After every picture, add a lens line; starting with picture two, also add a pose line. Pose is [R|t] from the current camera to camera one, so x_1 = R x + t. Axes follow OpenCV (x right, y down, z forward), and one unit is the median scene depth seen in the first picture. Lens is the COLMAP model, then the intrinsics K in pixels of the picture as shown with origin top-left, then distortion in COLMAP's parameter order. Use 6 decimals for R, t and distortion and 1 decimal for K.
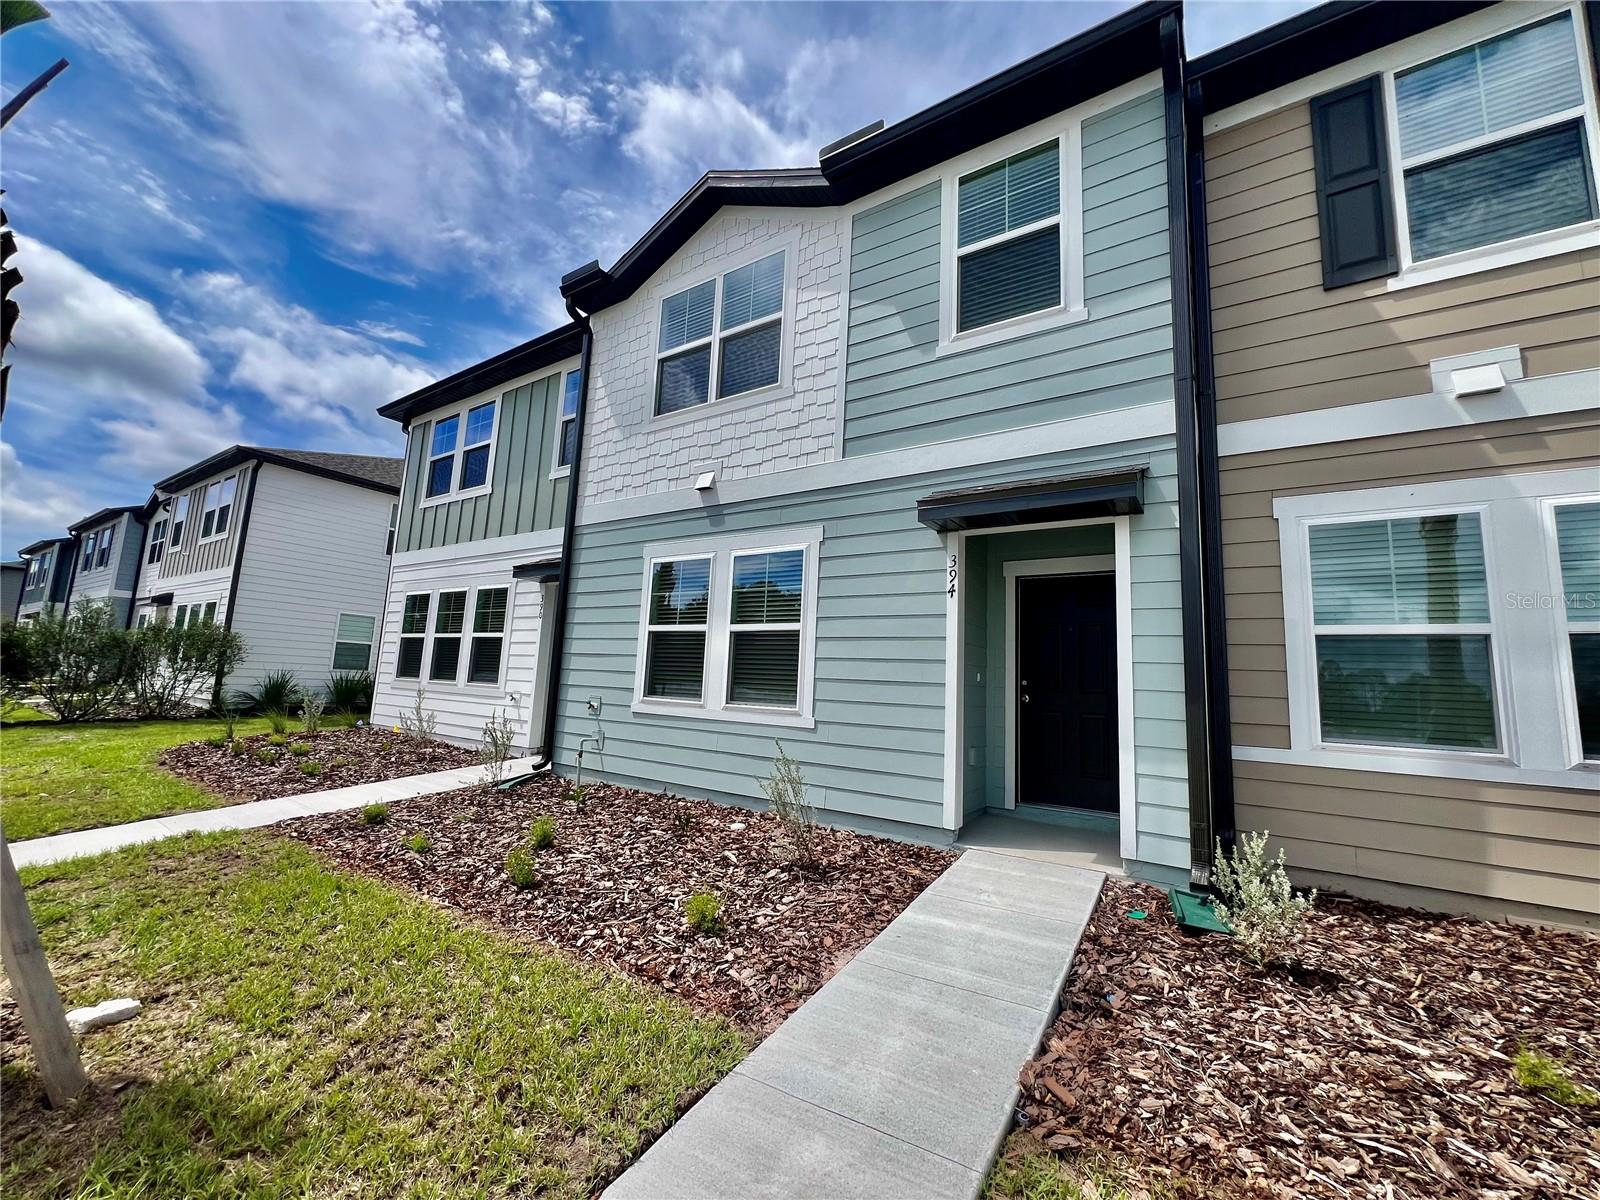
lens RADIAL K [[625.9, 0, 805.2], [0, 625.9, 598.2], [0, 0, 1]] dist [0.008821, 0.001082]
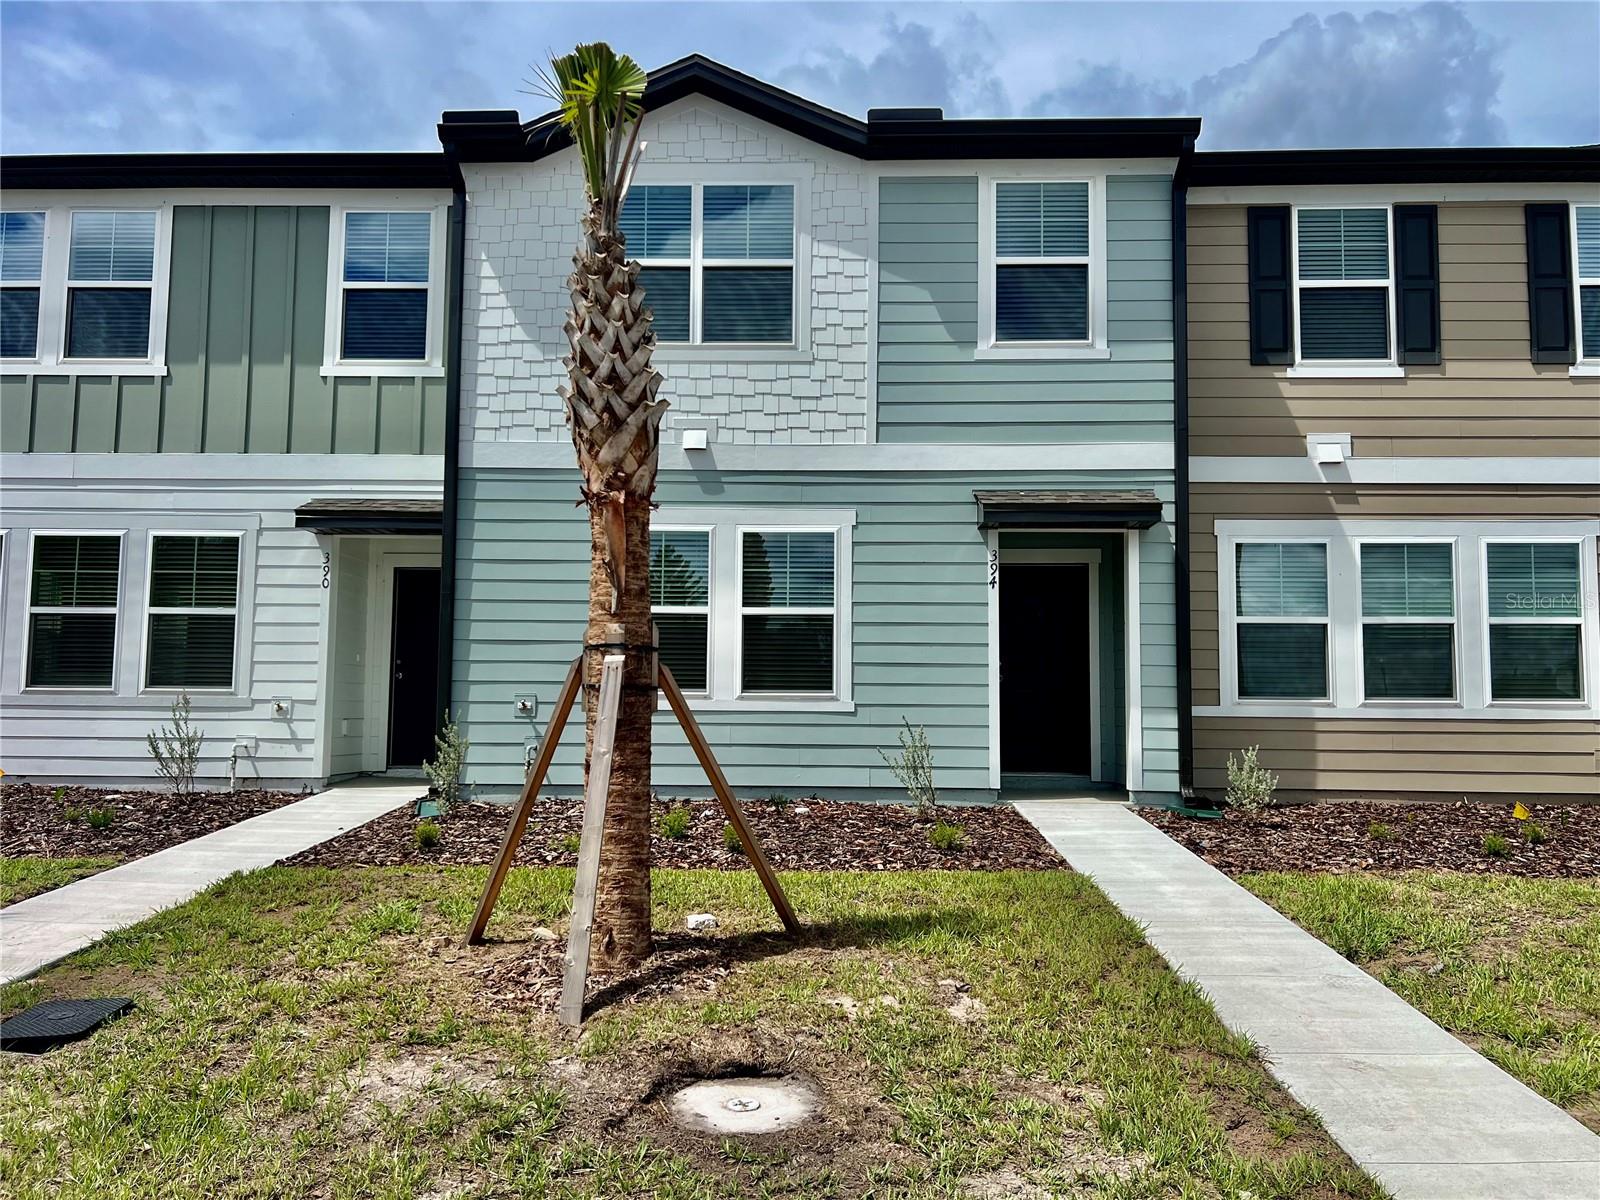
lens RADIAL K [[1146.5, 0, 783.9], [0, 1146.5, 610.8], [0, 0, 1]] dist [0.112870, -0.020906]
pose [[0.856544, 0.006085, 0.516038, -1.002271], [-0.041438, 0.997513, 0.057017, -0.054693], [-0.514408, -0.070221, 0.854666, -0.497475]]
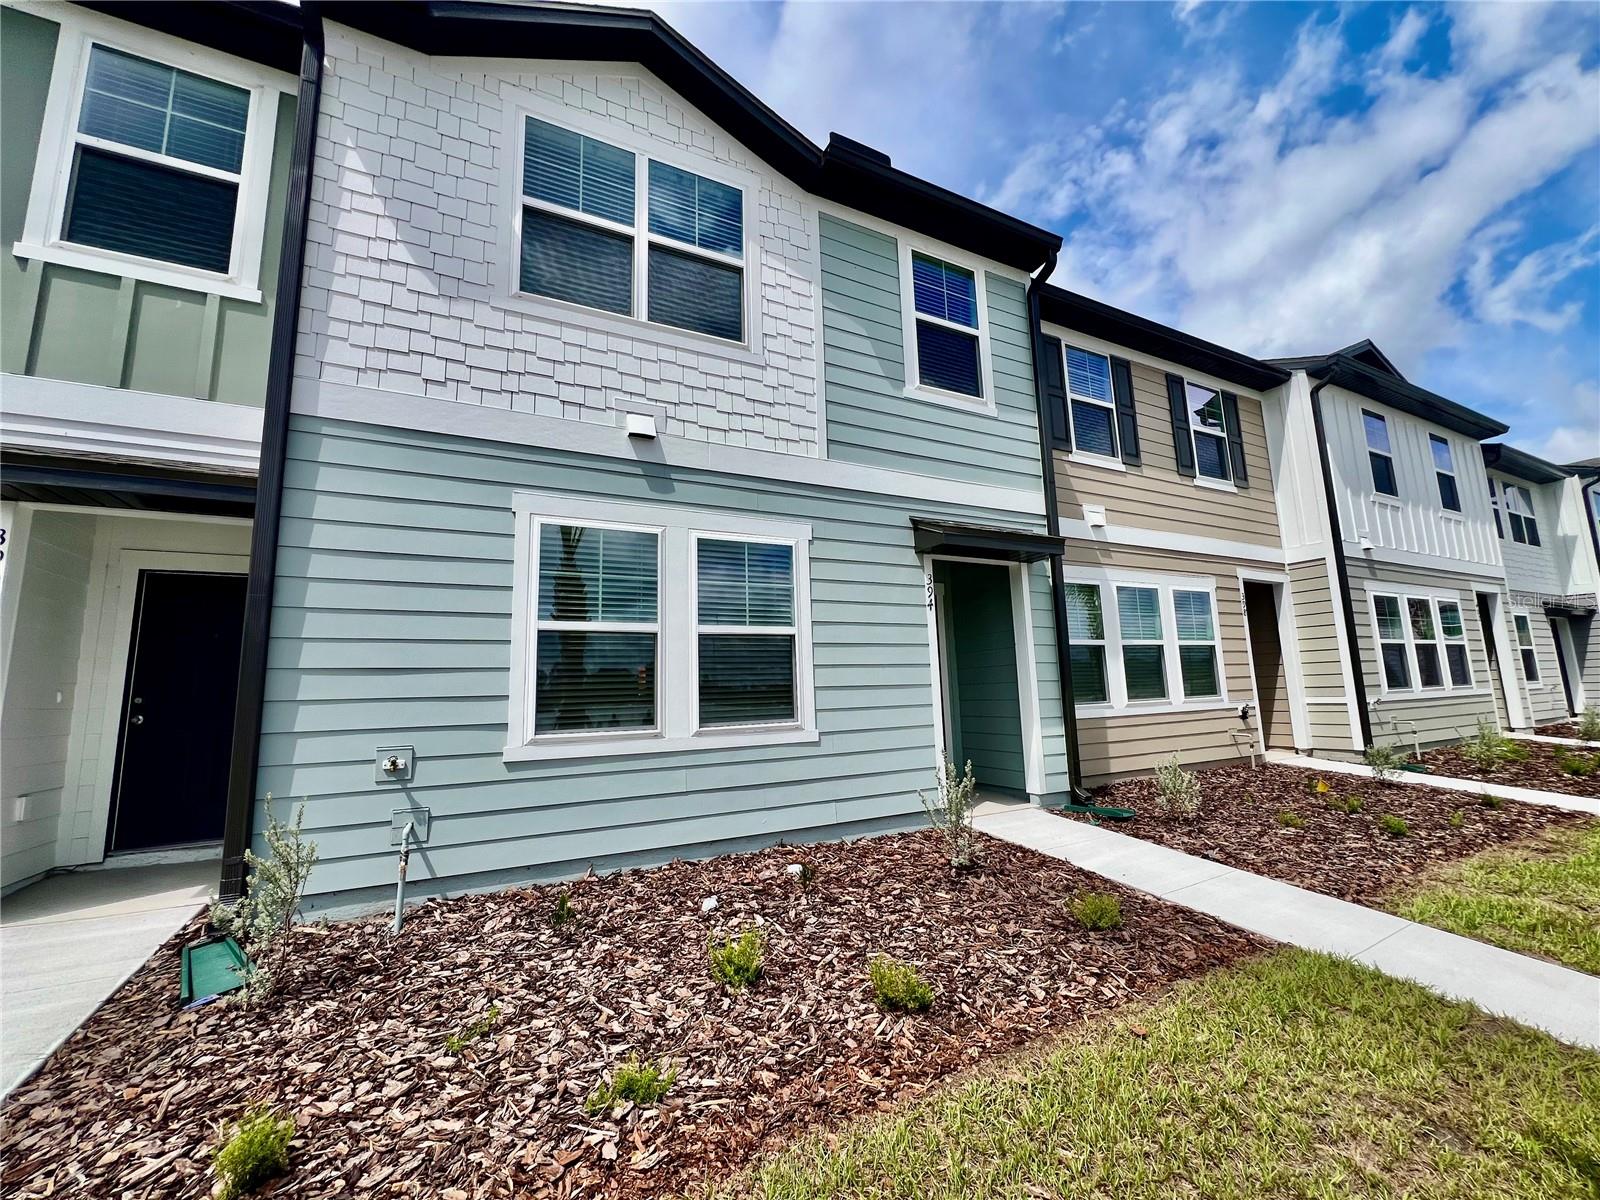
lens RADIAL K [[639.8, 0, 797.3], [0, 639.8, 597.3], [0, 0, 1]] dist [0.000215, 0.002281]
pose [[0.507699, 0.068680, 0.858793, -0.798048], [-0.064795, 0.997038, -0.041430, 0.035178], [-0.859095, -0.034611, 0.510645, 0.527844]]
